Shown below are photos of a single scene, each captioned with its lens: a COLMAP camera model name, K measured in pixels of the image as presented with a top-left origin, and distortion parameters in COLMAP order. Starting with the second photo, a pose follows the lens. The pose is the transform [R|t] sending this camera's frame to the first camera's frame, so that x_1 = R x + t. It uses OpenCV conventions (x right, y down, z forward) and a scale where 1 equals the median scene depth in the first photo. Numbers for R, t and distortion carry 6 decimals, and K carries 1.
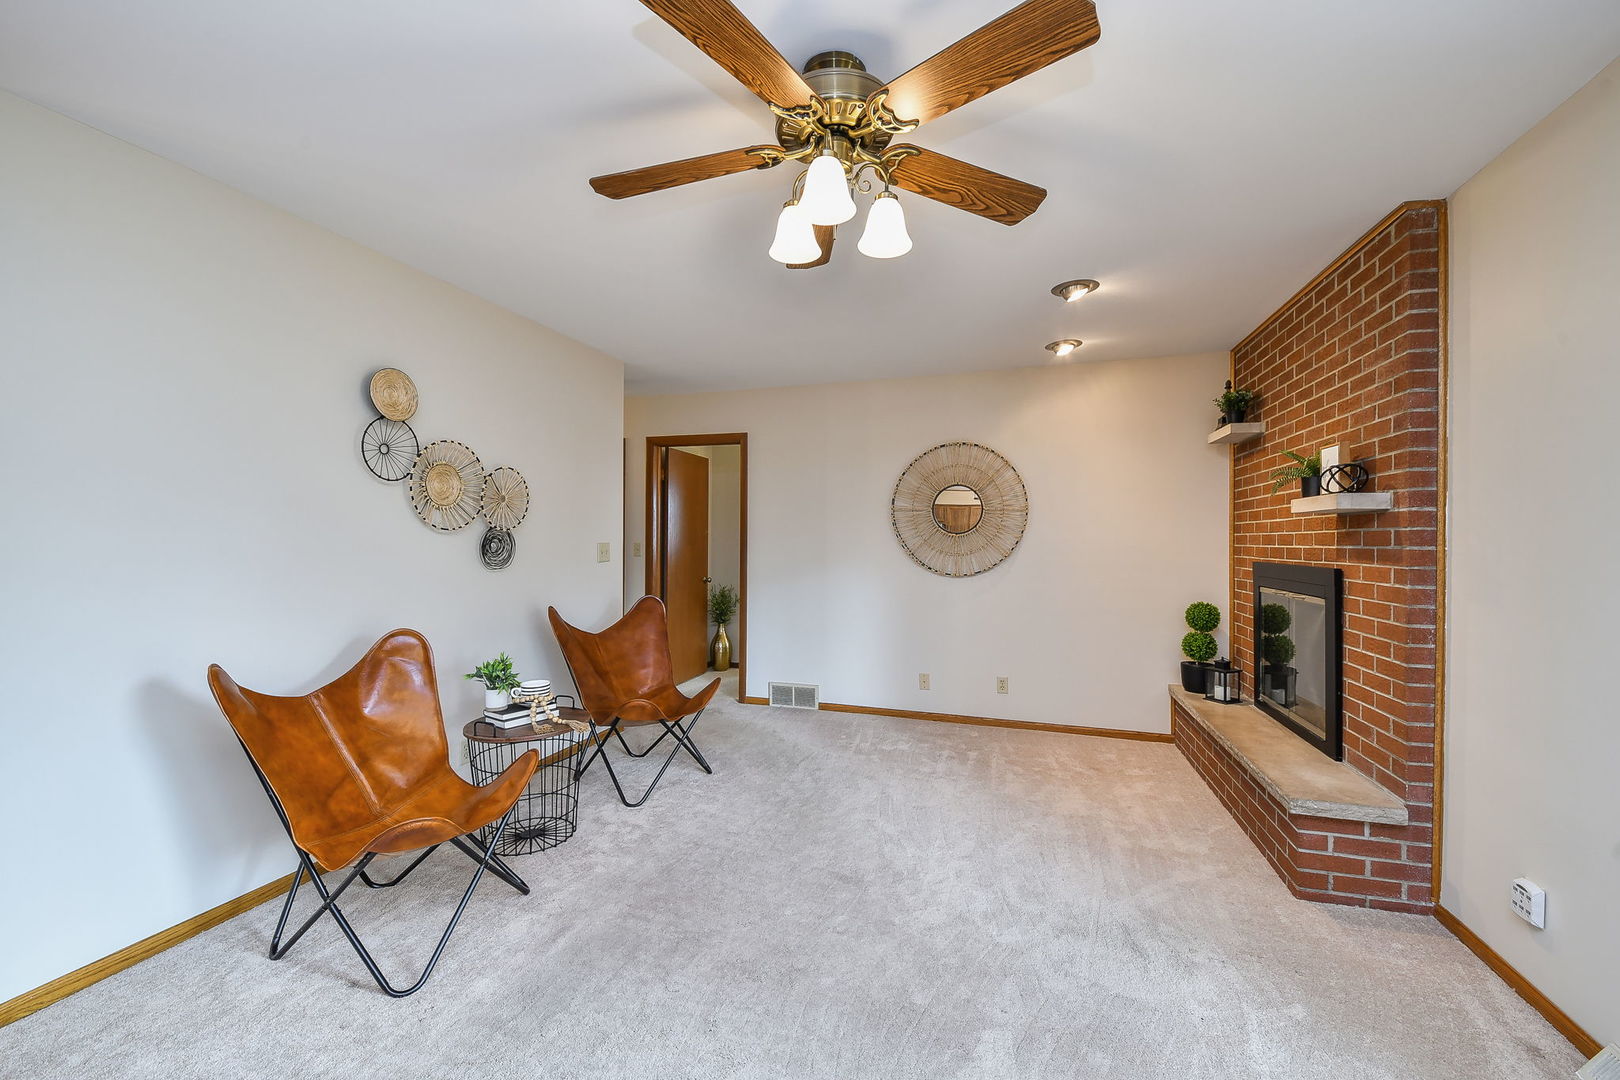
lens RADIAL K [[643.7, 0, 810.0], [0, 643.7, 540.0], [0, 0, 1]] dist [0.018036, -0.019499]
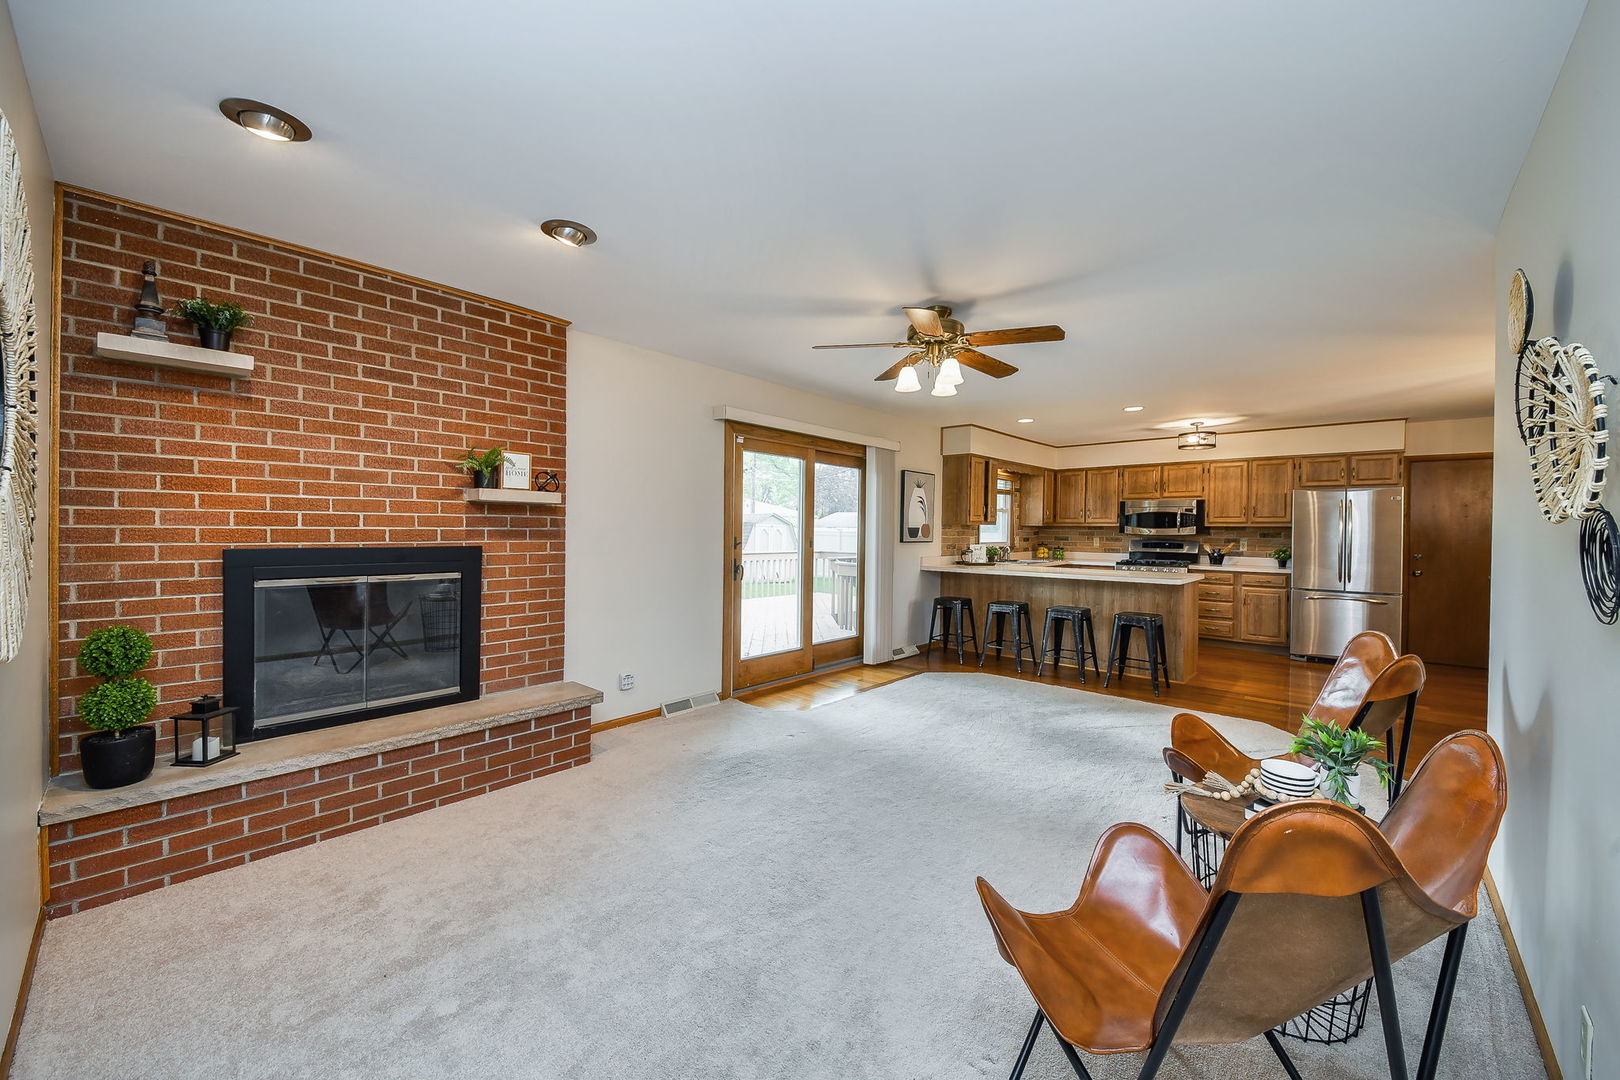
lens RADIAL K [[606.0, 0, 818.8], [0, 606.0, 533.3], [0, 0, 1]] dist [-0.001870, -0.000522]
pose [[-0.914722, -0.020605, 0.403558, -0.270954], [-0.018069, 0.999786, 0.010092, -0.003835], [-0.403679, 0.001939, -0.914899, 1.892135]]
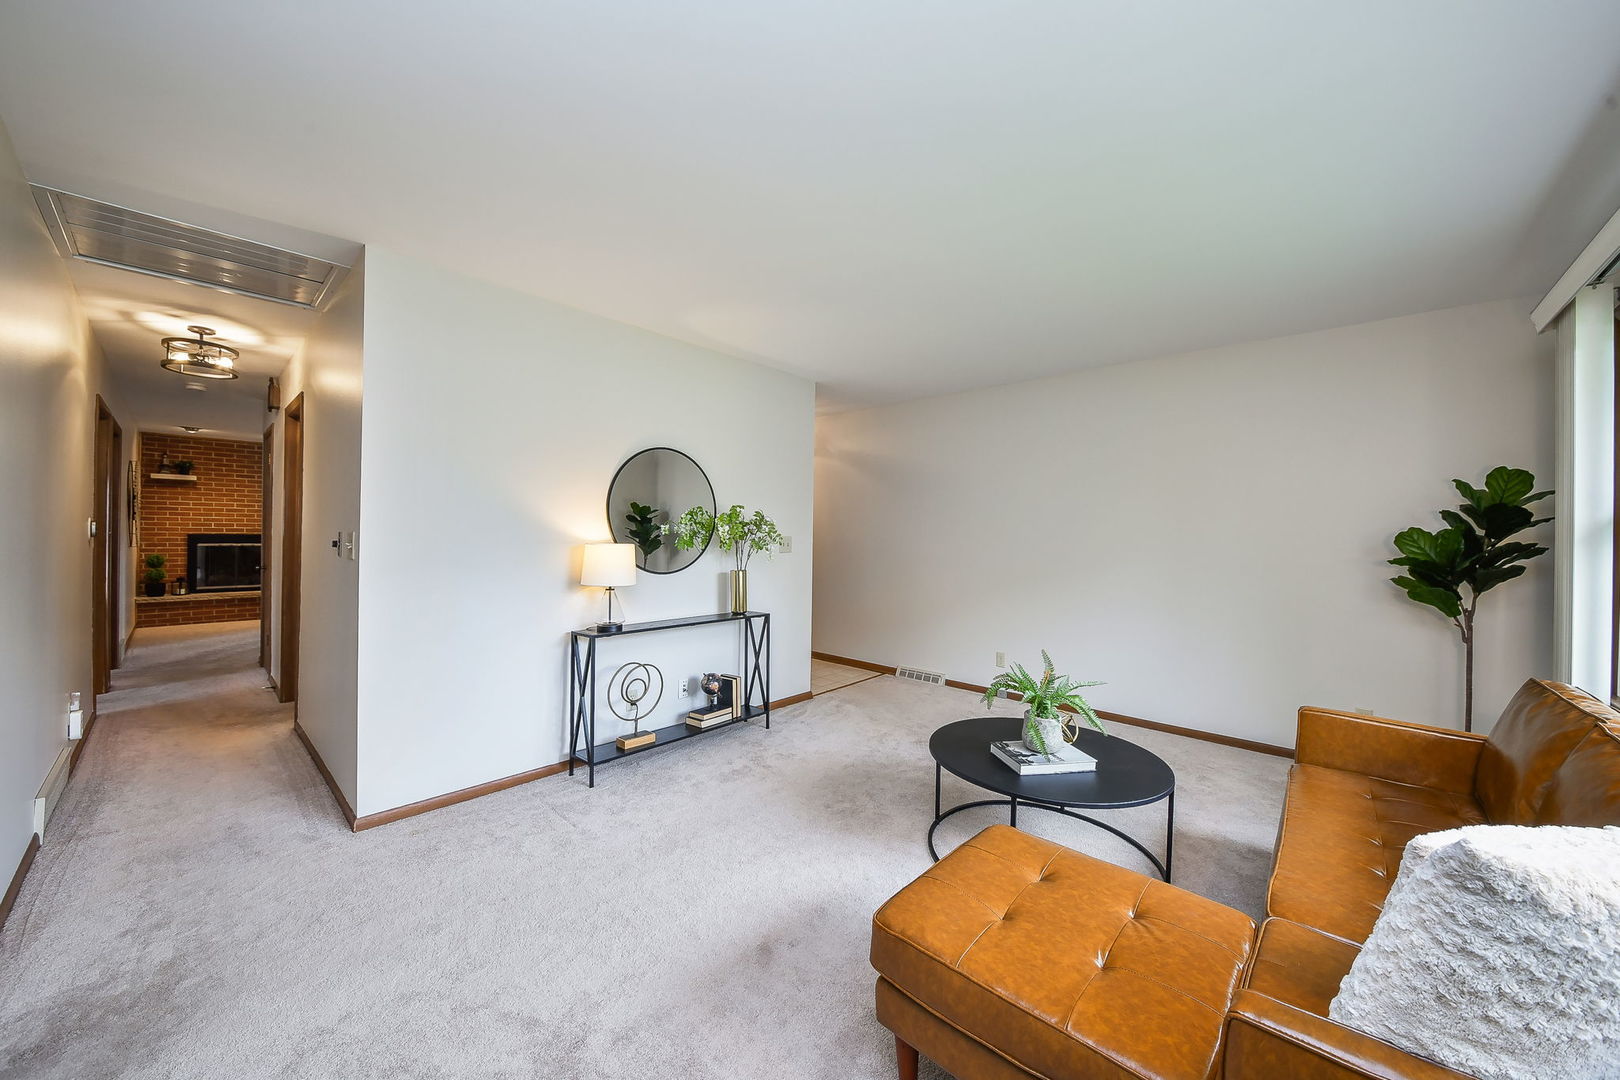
lens RADIAL K [[577.3, 0, 817.8], [0, 577.3, 536.5], [0, 0, 1]] dist [0.026767, -0.012764]
pose [[-0.909965, -0.018315, 0.414281, -3.264972], [-0.018526, 0.999822, 0.003509, -0.009521], [-0.414272, -0.004483, -0.910142, 2.808683]]
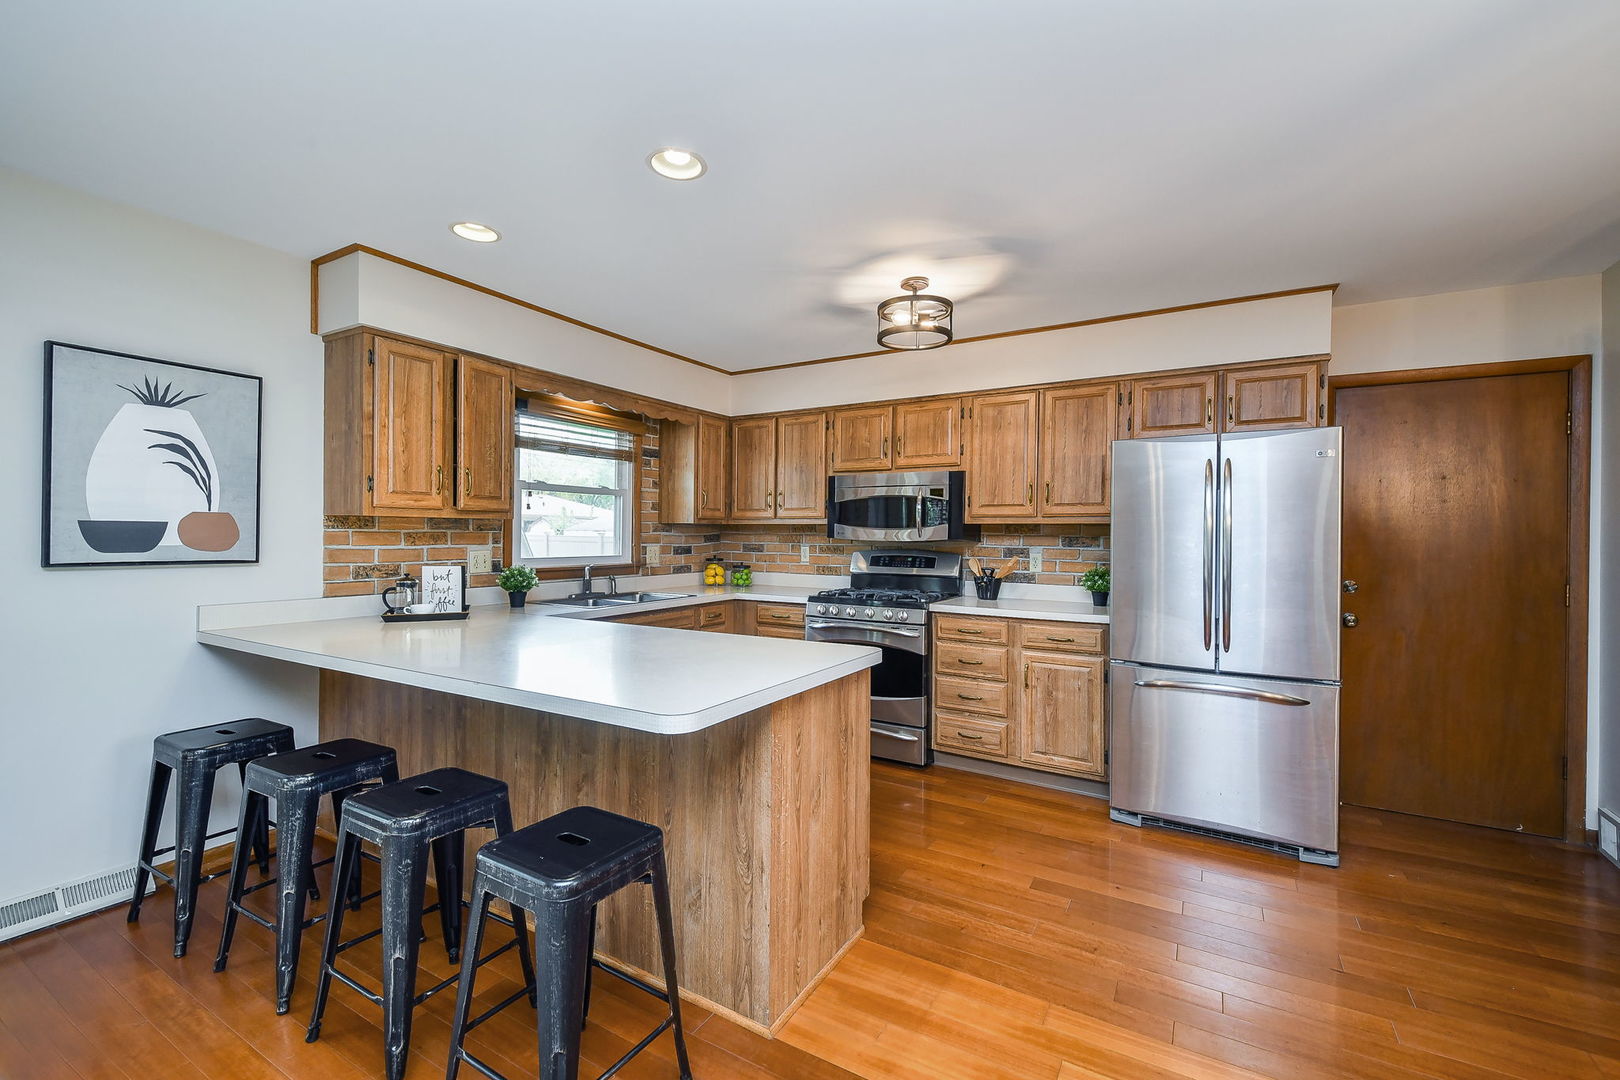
lens RADIAL K [[690.1, 0, 812.5], [0, 690.1, 536.1], [0, 0, 1]] dist [0.059590, -0.025795]
pose [[-0.980508, -0.019530, 0.195506, -0.746628], [-0.019233, 0.999809, 0.003416, -0.010443], [-0.195536, -0.000410, -0.980697, 0.240905]]
